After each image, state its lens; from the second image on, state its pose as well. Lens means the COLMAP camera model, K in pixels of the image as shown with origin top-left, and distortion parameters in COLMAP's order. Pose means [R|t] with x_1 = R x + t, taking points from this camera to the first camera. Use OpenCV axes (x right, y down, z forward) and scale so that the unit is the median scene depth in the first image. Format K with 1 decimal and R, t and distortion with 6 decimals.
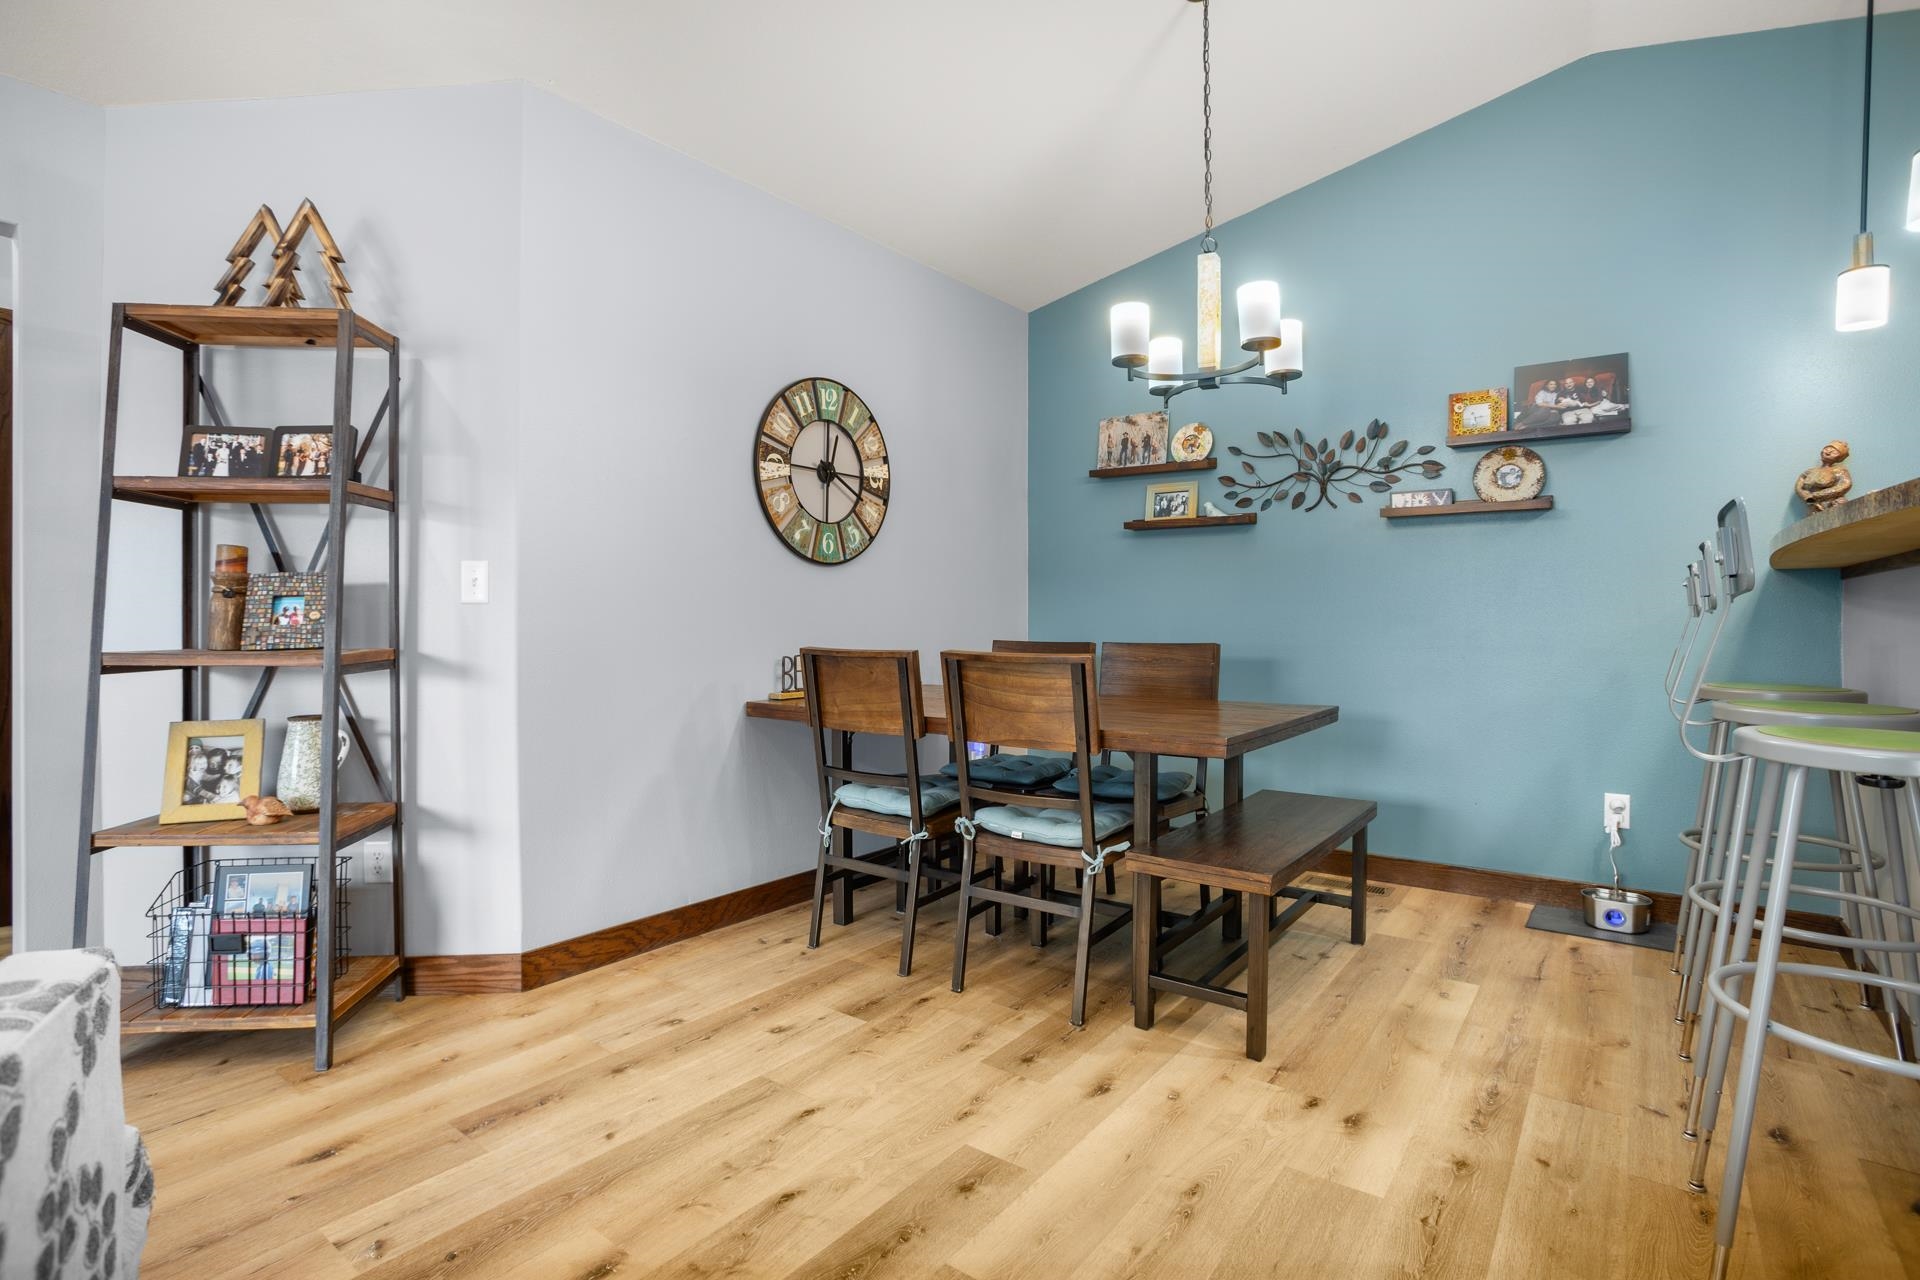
lens RADIAL K [[944.2, 0, 952.8], [0, 944.2, 617.9], [0, 0, 1]] dist [-0.078600, 0.037939]
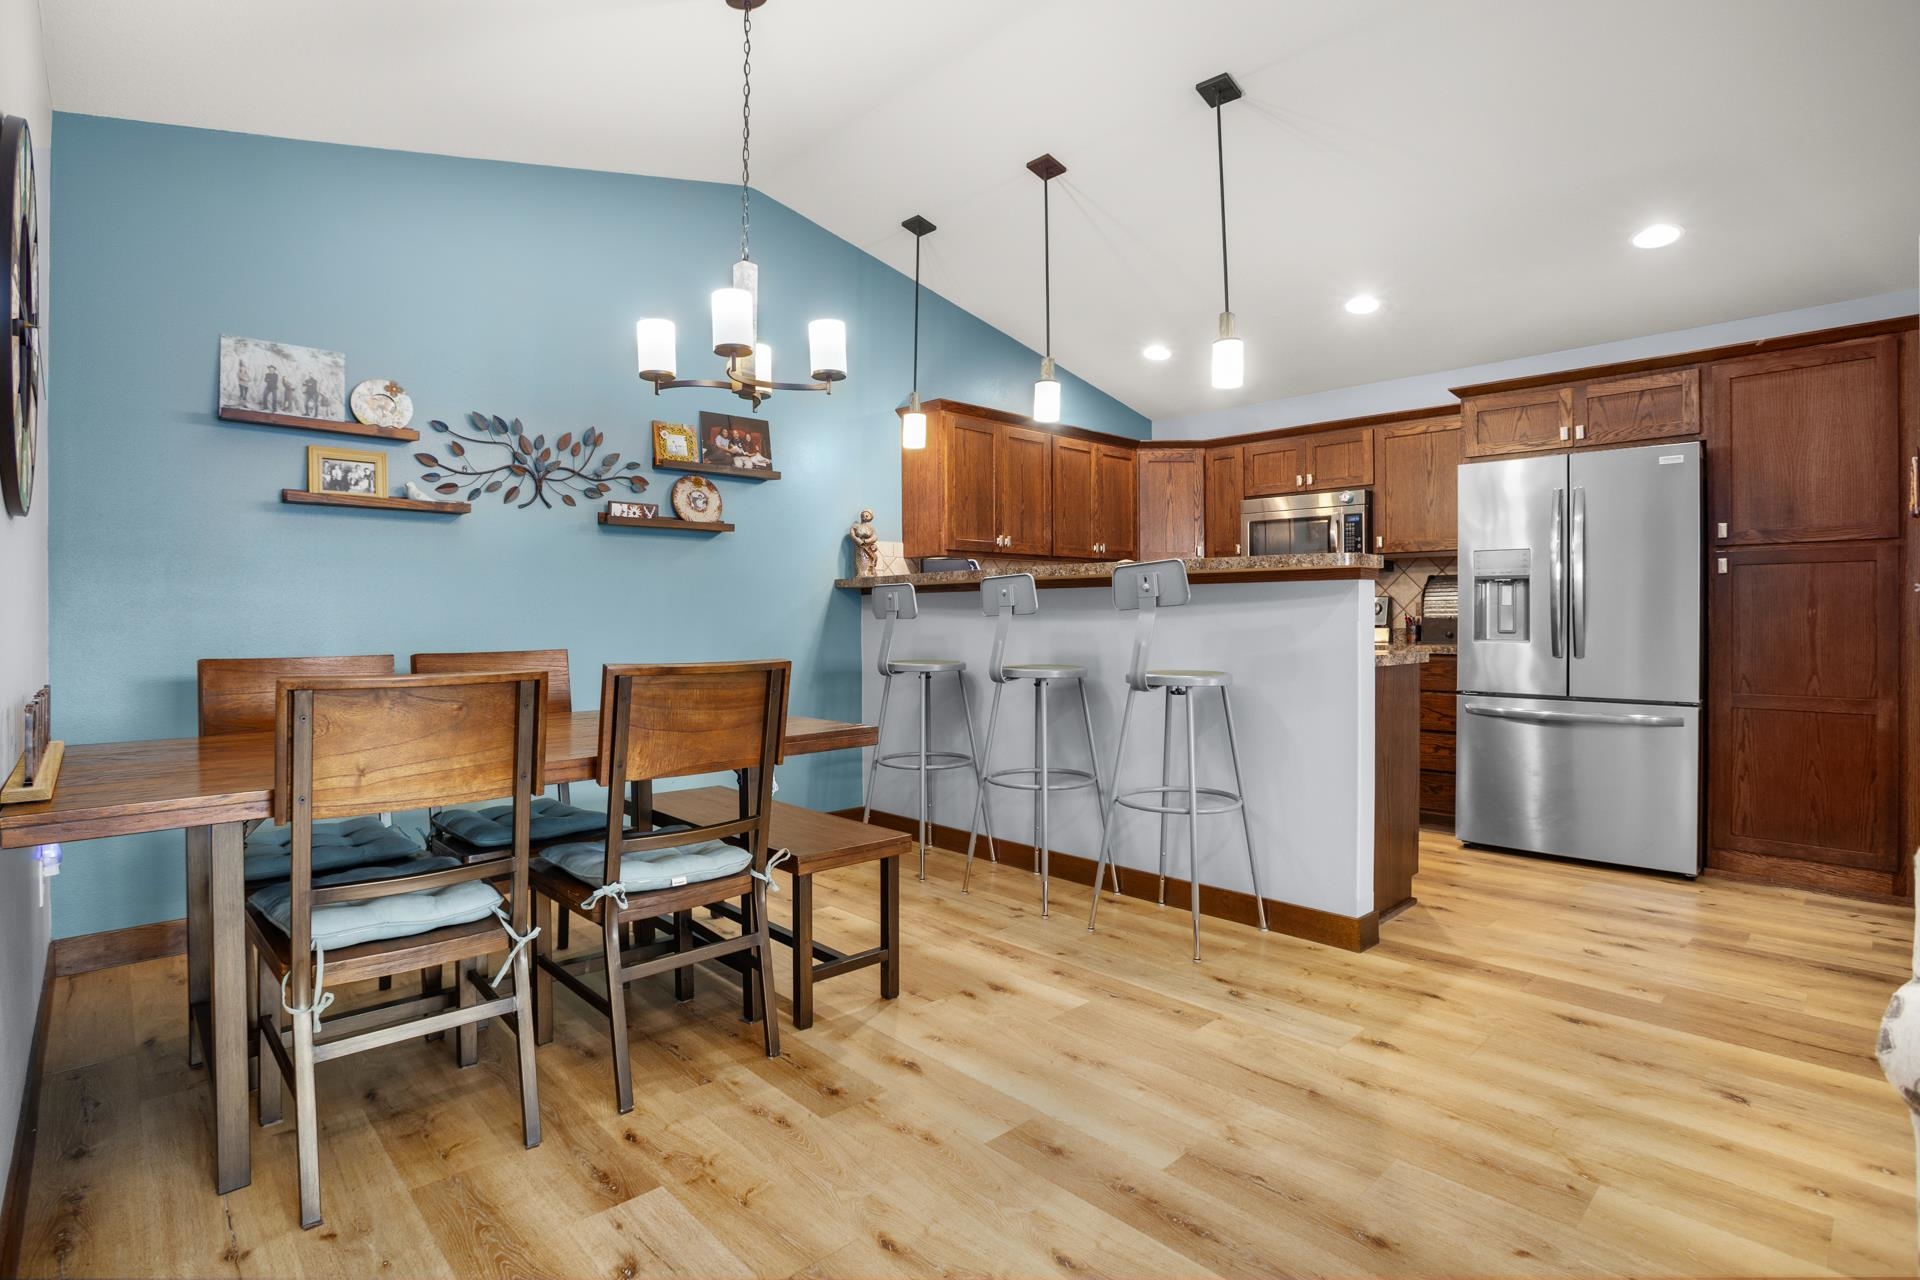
lens RADIAL K [[944.2, 0, 952.8], [0, 944.2, 617.9], [0, 0, 1]] dist [-0.078600, 0.037939]
pose [[0.169527, -0.002183, 0.985523, -0.540899], [0.004664, 0.999988, 0.001413, -0.002823], [-0.985515, 0.004357, 0.169535, 0.474376]]
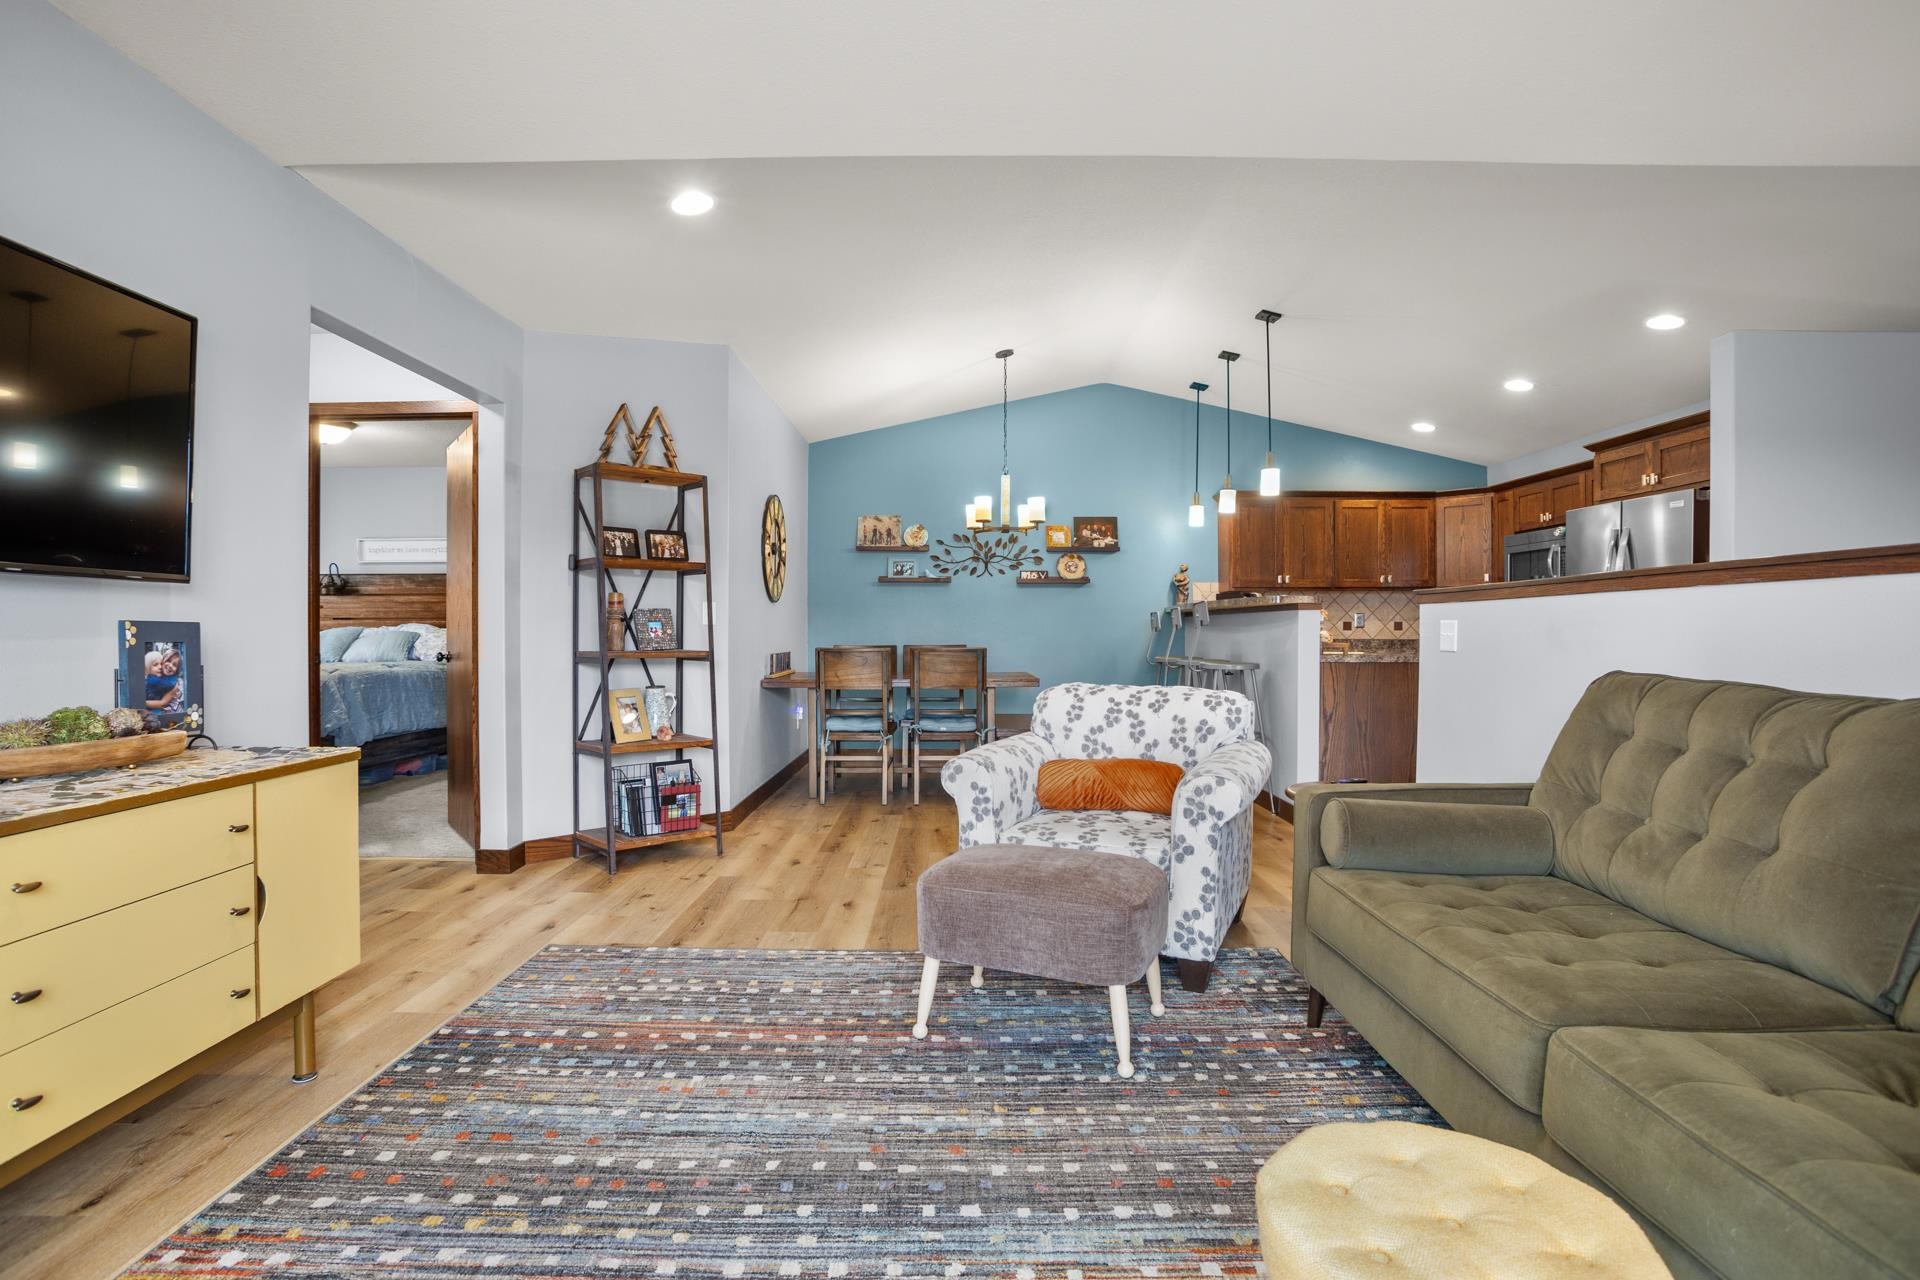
lens RADIAL K [[936.8, 0, 956.5], [0, 936.8, 638.5], [0, 0, 1]] dist [-0.086795, 0.043729]
pose [[0.800510, -0.005300, 0.599296, -0.946304], [0.001161, 0.999973, 0.007293, -0.001115], [-0.599319, -0.005142, 0.800494, -0.611400]]
